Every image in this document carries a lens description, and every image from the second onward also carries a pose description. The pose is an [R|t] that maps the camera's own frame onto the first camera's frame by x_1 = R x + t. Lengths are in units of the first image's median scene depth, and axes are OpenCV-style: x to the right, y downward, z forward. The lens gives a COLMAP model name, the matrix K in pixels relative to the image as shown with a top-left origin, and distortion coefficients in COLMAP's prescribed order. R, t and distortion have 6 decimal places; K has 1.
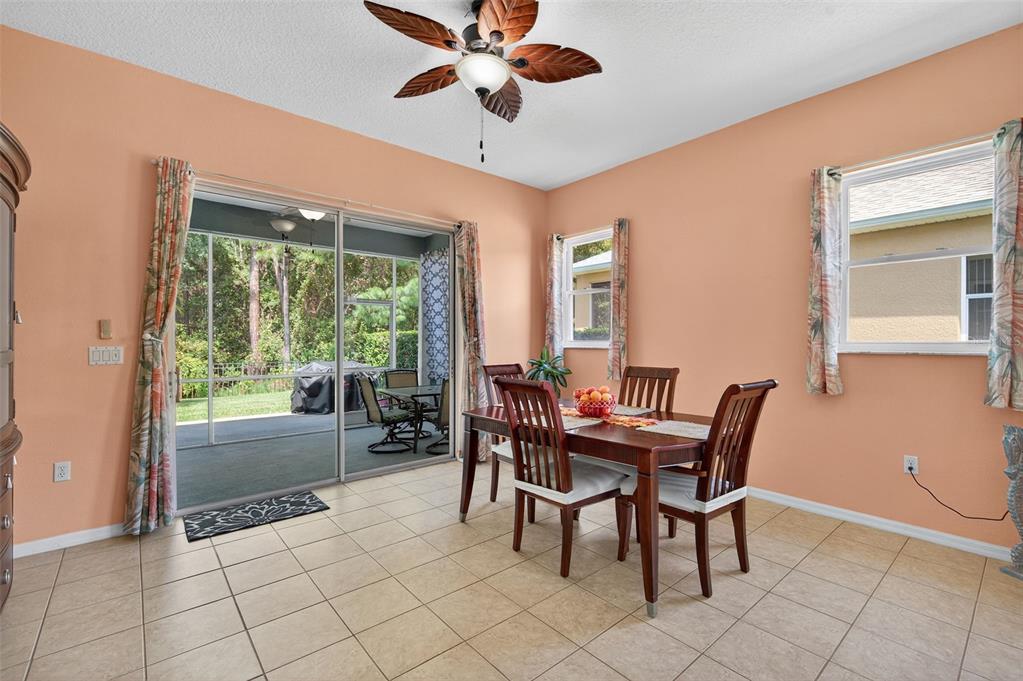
lens RADIAL K [[450.2, 0, 511.2], [0, 450.2, 338.9], [0, 0, 1]] dist [0.005830, -0.000380]
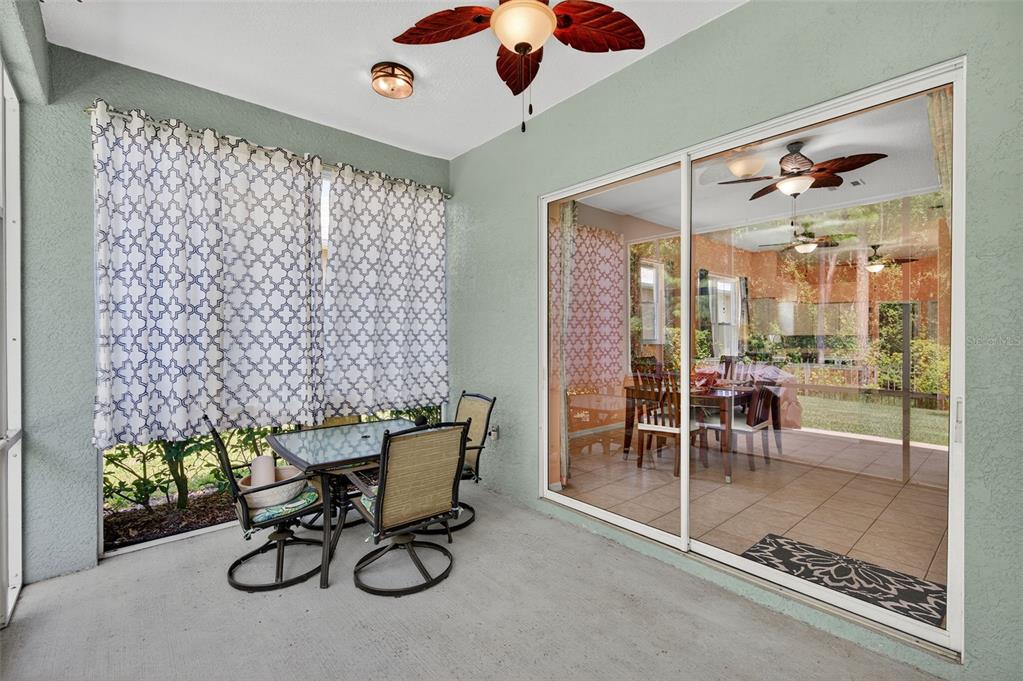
lens RADIAL K [[450.2, 0, 515.9], [0, 450.2, 337.7], [0, 0, 1]] dist [0.005830, -0.000380]
pose [[-0.021811, -0.006944, 0.999738, -1.316444], [-0.007272, 0.999951, 0.006786, -0.005805], [-0.999736, -0.007122, -0.021861, 1.576949]]
